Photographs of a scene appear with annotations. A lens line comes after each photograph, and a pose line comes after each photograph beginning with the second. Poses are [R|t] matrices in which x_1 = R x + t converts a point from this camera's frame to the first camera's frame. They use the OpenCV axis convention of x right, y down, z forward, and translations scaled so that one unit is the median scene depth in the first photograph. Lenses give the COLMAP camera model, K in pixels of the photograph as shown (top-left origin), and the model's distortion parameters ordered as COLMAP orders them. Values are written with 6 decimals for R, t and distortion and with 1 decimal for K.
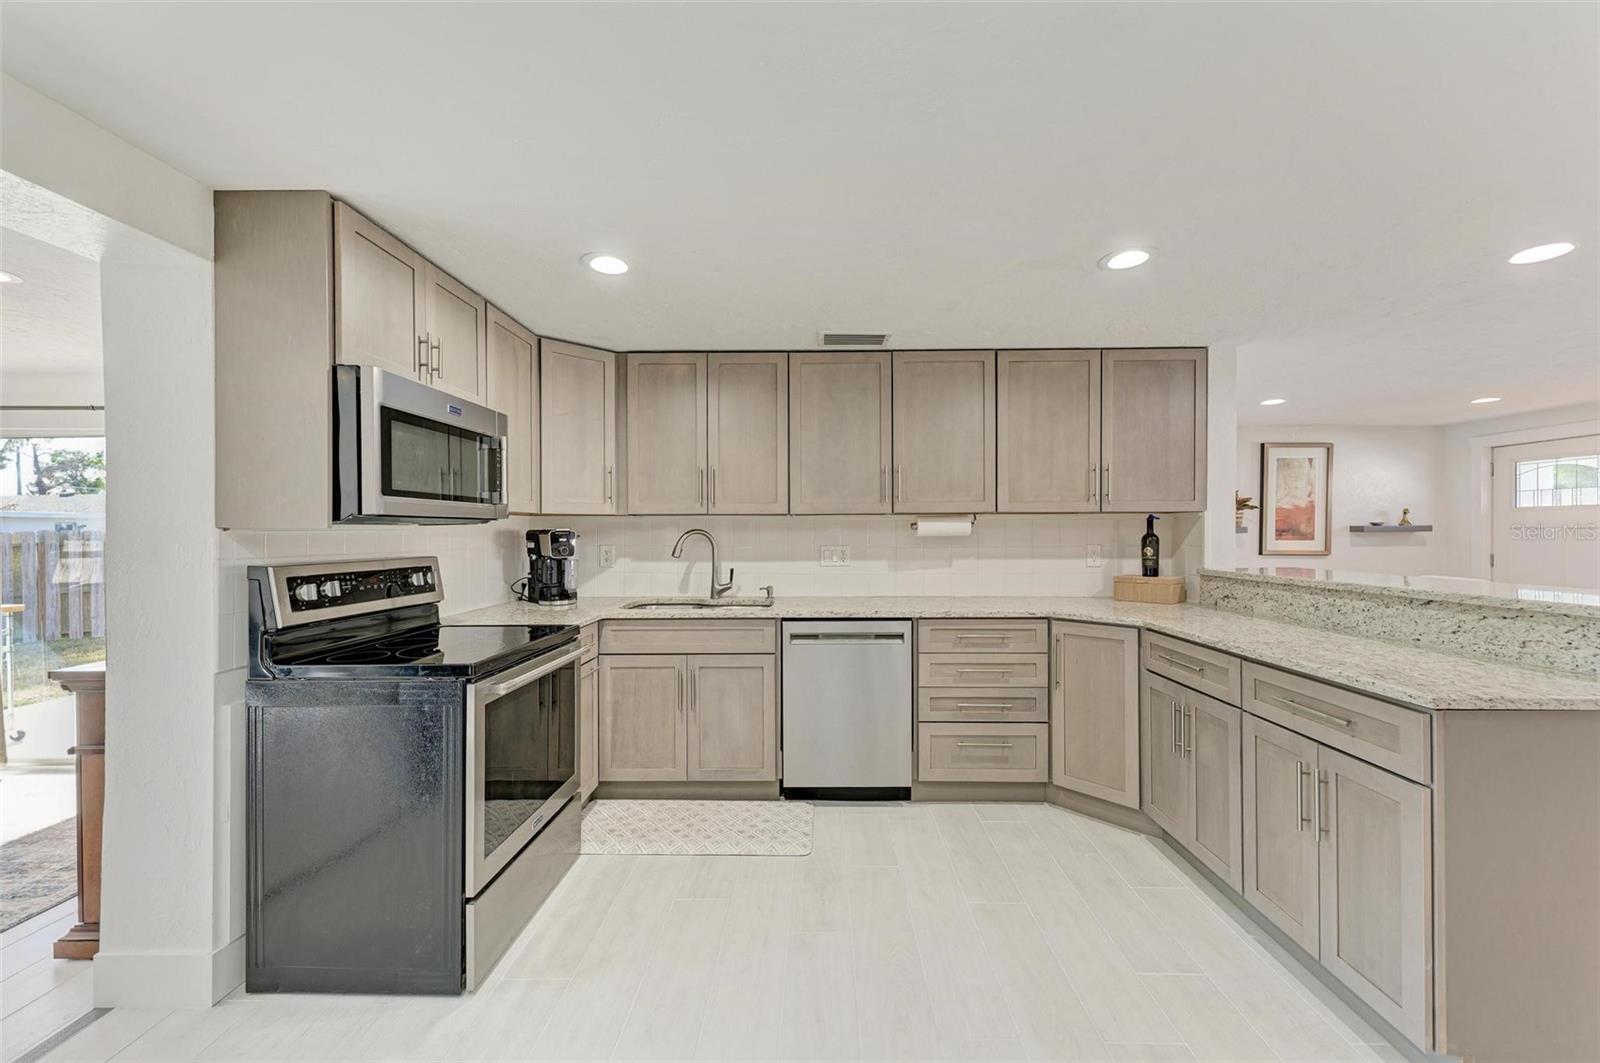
lens RADIAL K [[608.6, 0, 838.3], [0, 608.6, 533.2], [0, 0, 1]] dist [0.011469, -0.002951]
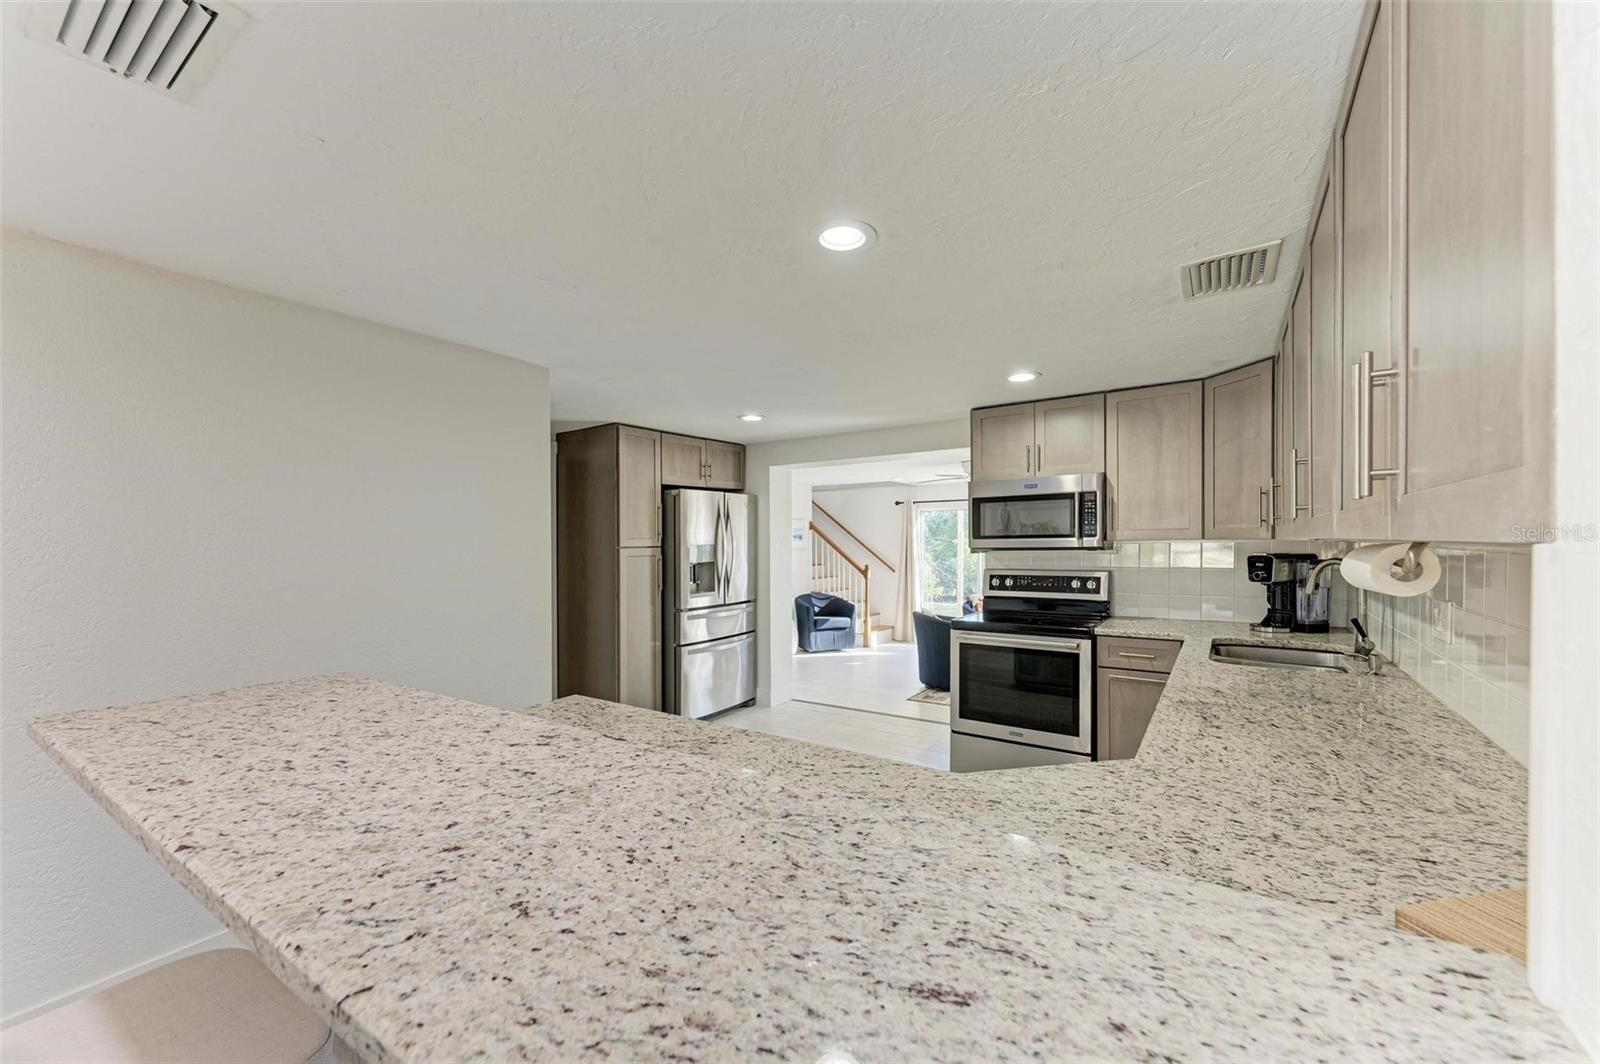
lens RADIAL K [[608.6, 0, 826.2], [0, 608.6, 540.9], [0, 0, 1]] dist [0.011469, -0.002951]
pose [[-0.502604, 0.006250, -0.864494, 0.680584], [0.010486, 0.999944, 0.001132, -0.031144], [0.864453, -0.008496, -0.502642, 0.800112]]
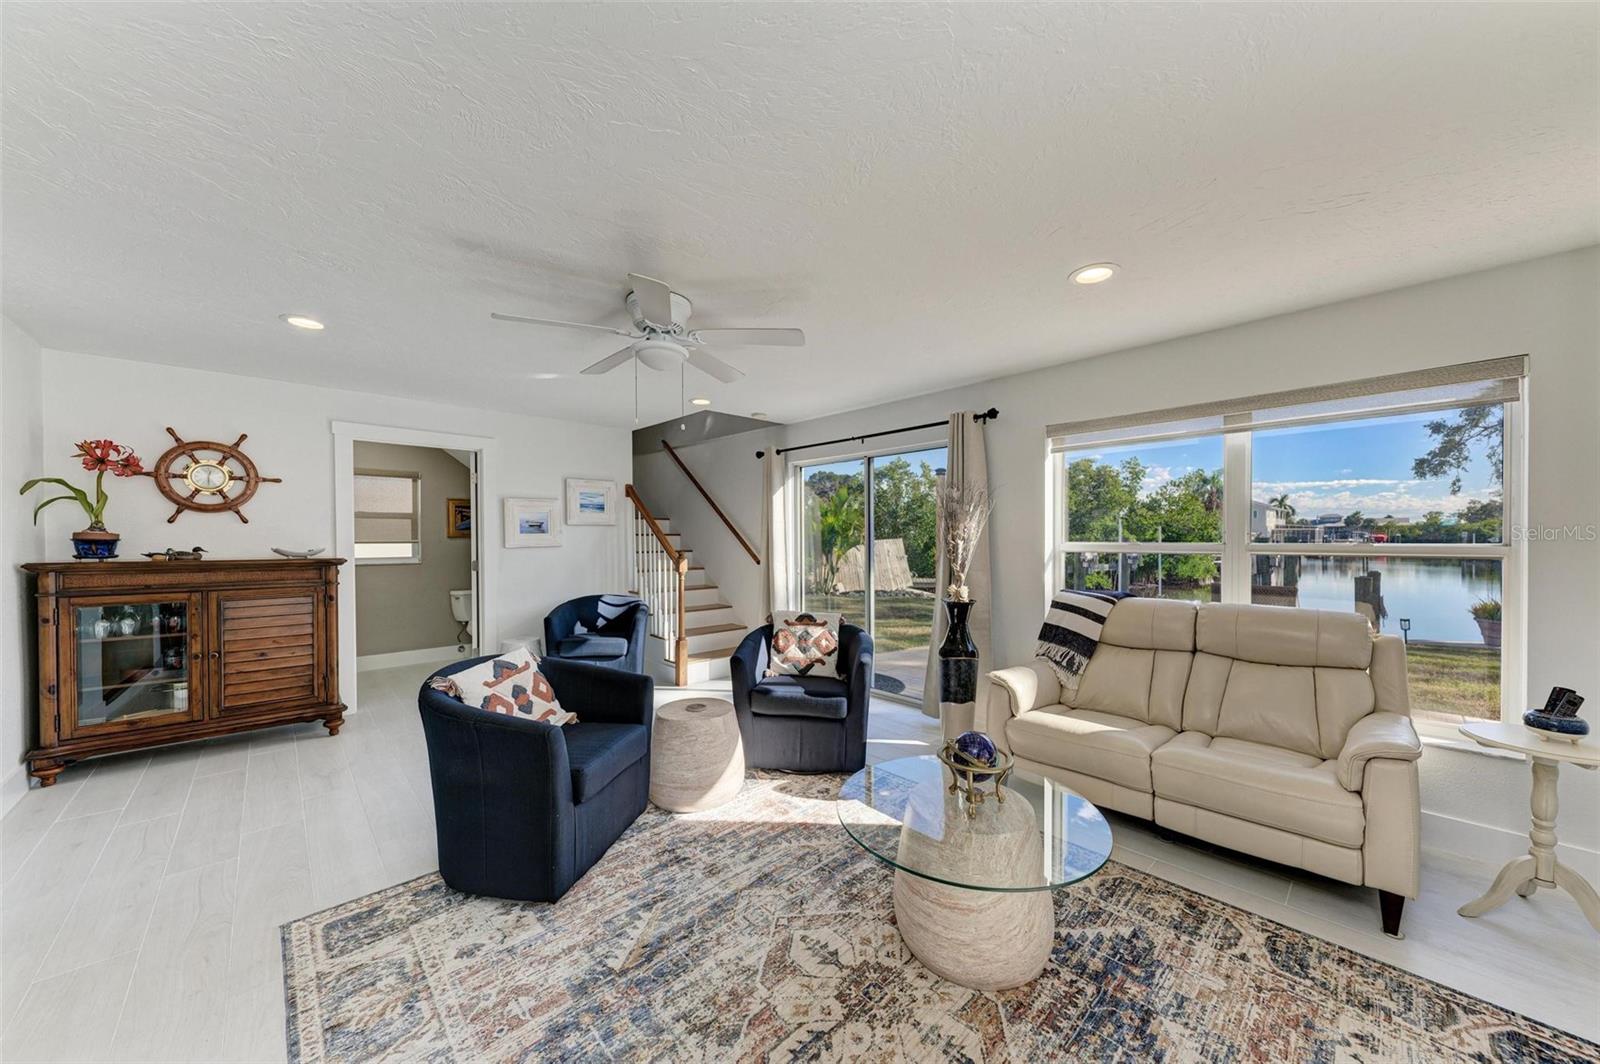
lens RADIAL K [[547.2, 0, 808.4], [0, 547.2, 540.9], [0, 0, 1]] dist [0.003564, -0.000447]
pose [[-0.702972, 0.010541, -0.711139, -0.873290], [0.002858, 0.999924, 0.011996, 0.034798], [0.711212, 0.006400, -0.702949, 0.903059]]
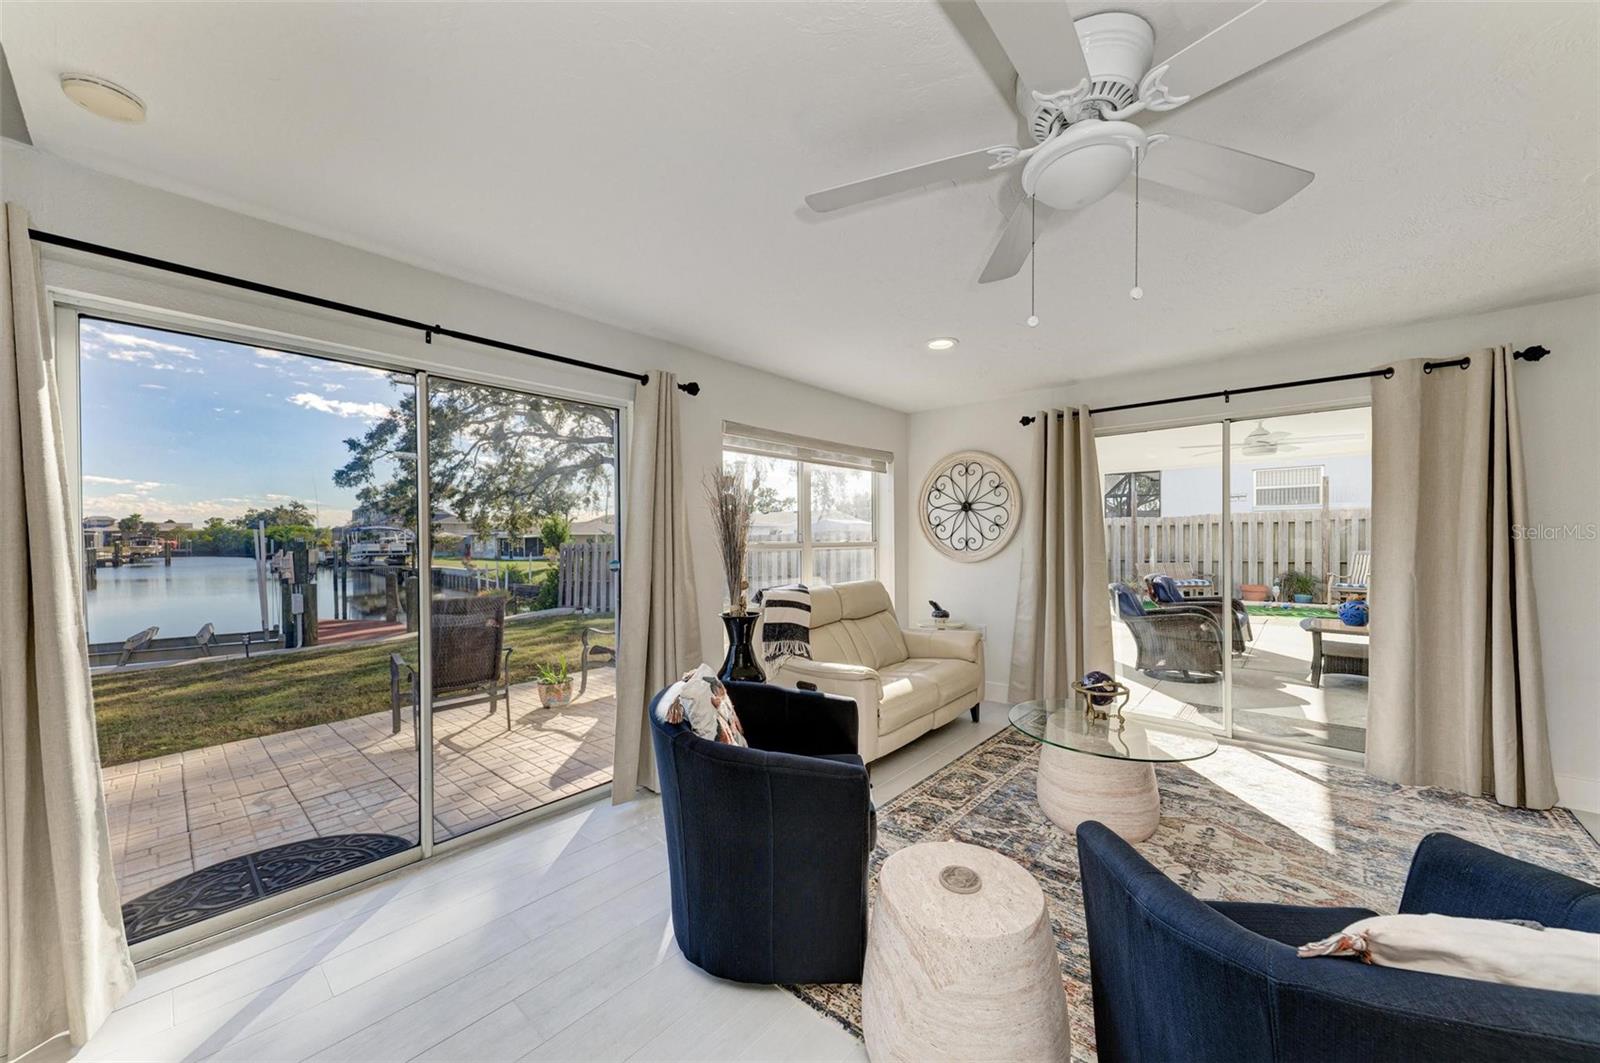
lens RADIAL K [[573.9, 0, 797.2], [0, 573.9, 540.5], [0, 0, 1]] dist [0.006486, -0.002472]
pose [[0.756469, 0.002520, -0.654025, -1.149305], [0.001083, 0.999986, 0.005106, 0.042319], [0.654029, -0.004571, 0.756456, -0.186978]]
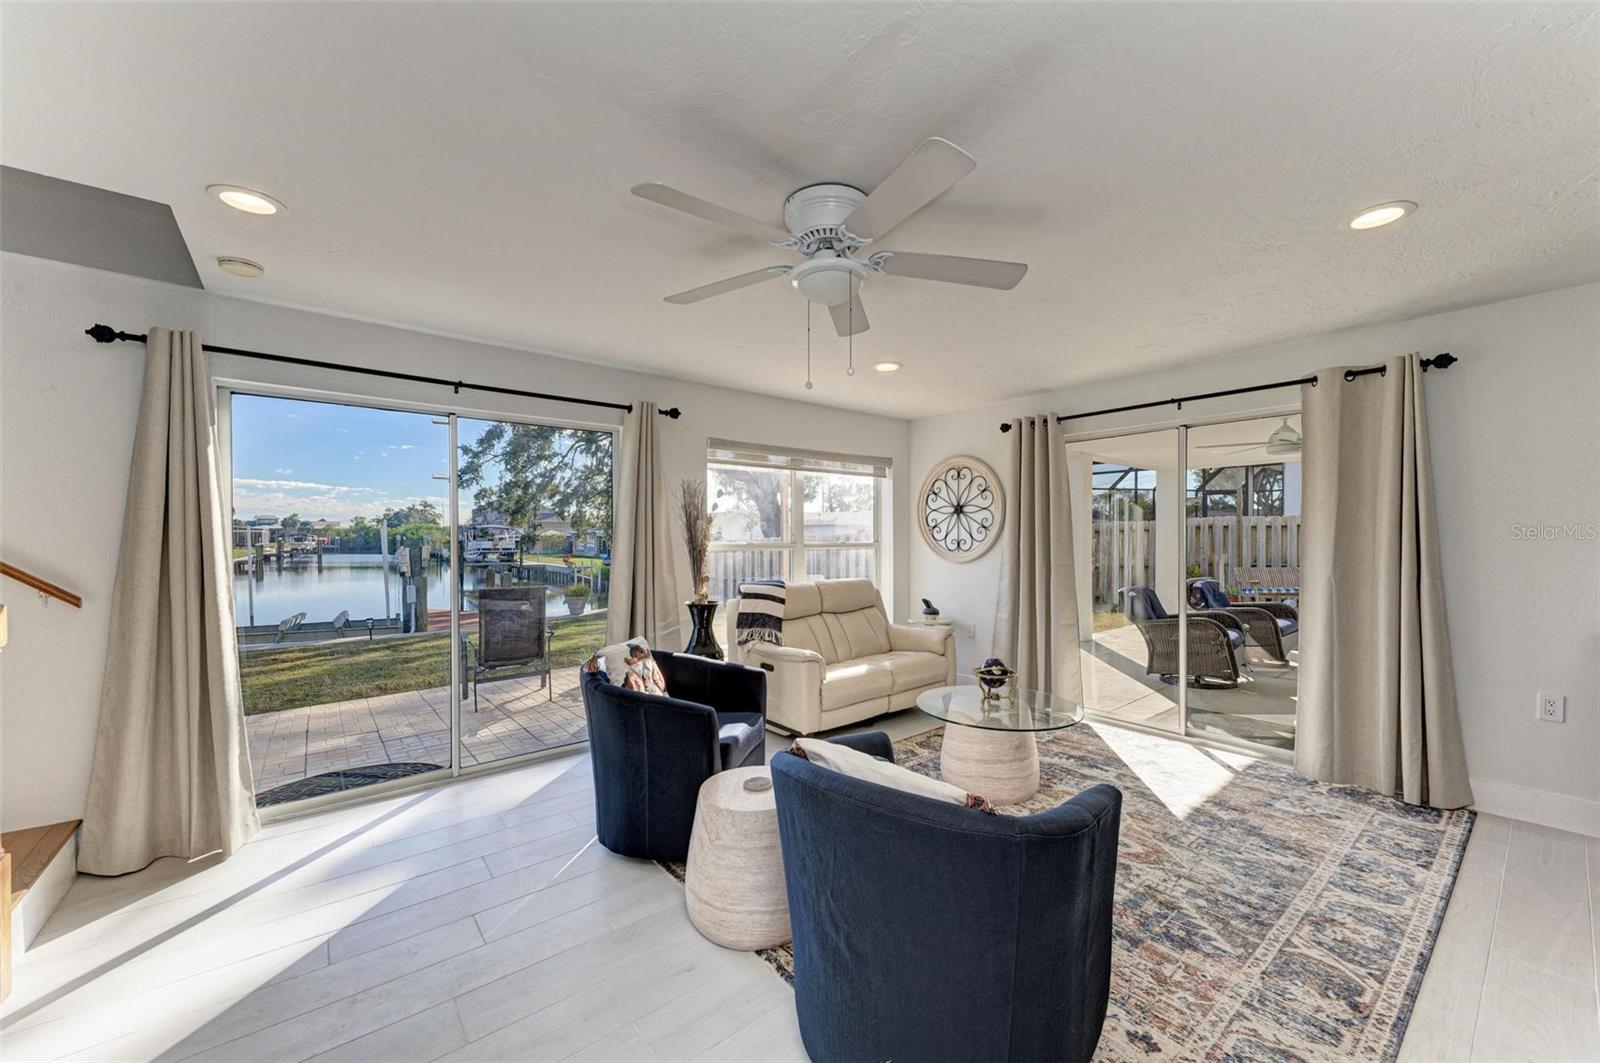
lens RADIAL K [[608.6, 0, 806.7], [0, 608.6, 542.2], [0, 0, 1]] dist [0.011469, -0.002951]
pose [[0.644108, 0.008359, -0.764889, -0.822878], [-0.002829, 0.999959, 0.008545, 0.038832], [0.764929, -0.003340, 0.644106, -0.155592]]
